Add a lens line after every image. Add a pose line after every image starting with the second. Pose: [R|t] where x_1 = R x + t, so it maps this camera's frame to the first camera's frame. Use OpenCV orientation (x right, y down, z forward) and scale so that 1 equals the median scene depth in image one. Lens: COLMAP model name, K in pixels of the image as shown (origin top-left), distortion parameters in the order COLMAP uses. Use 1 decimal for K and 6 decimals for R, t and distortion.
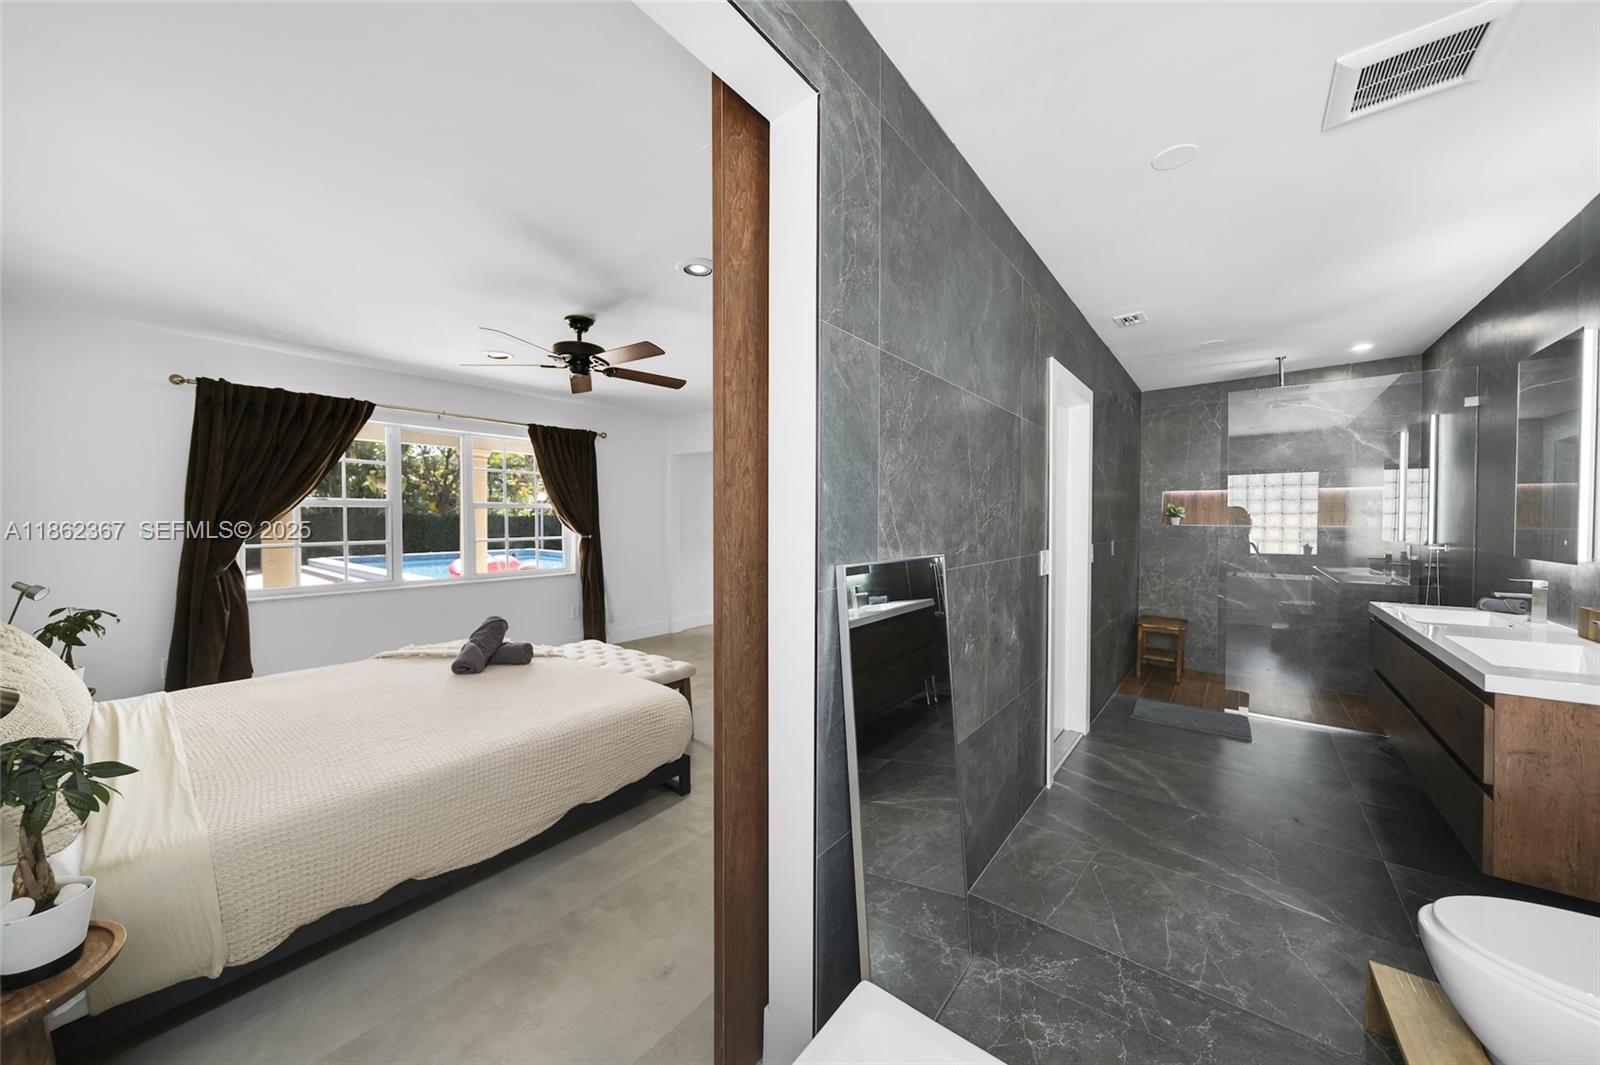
lens RADIAL K [[555.0, 0, 800.4], [0, 555.0, 528.9], [0, 0, 1]] dist [-0.007750, -0.000109]
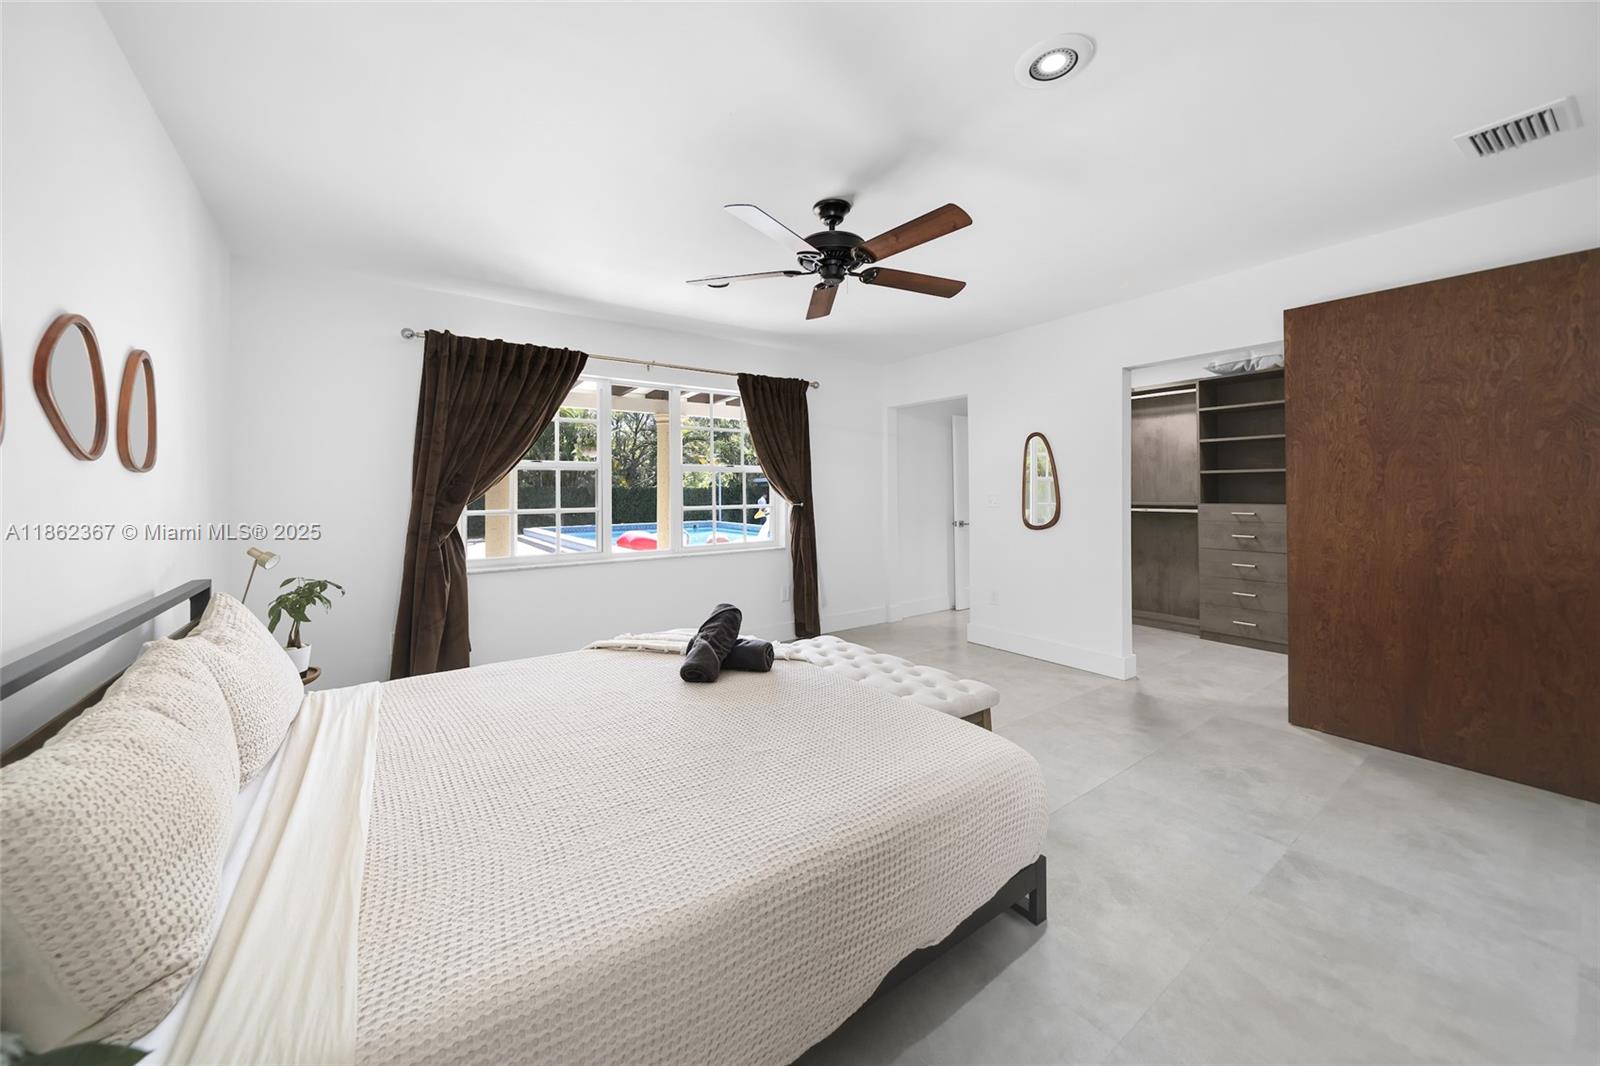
lens RADIAL K [[577.6, 0, 799.7], [0, 577.6, 488.5], [0, 0, 1]] dist [-0.000010, -0.000046]
pose [[0.960225, -0.008080, -0.279109, -0.200215], [0.001434, 0.999711, -0.024008, 0.015613], [0.279223, 0.022653, 0.959959, 0.224252]]
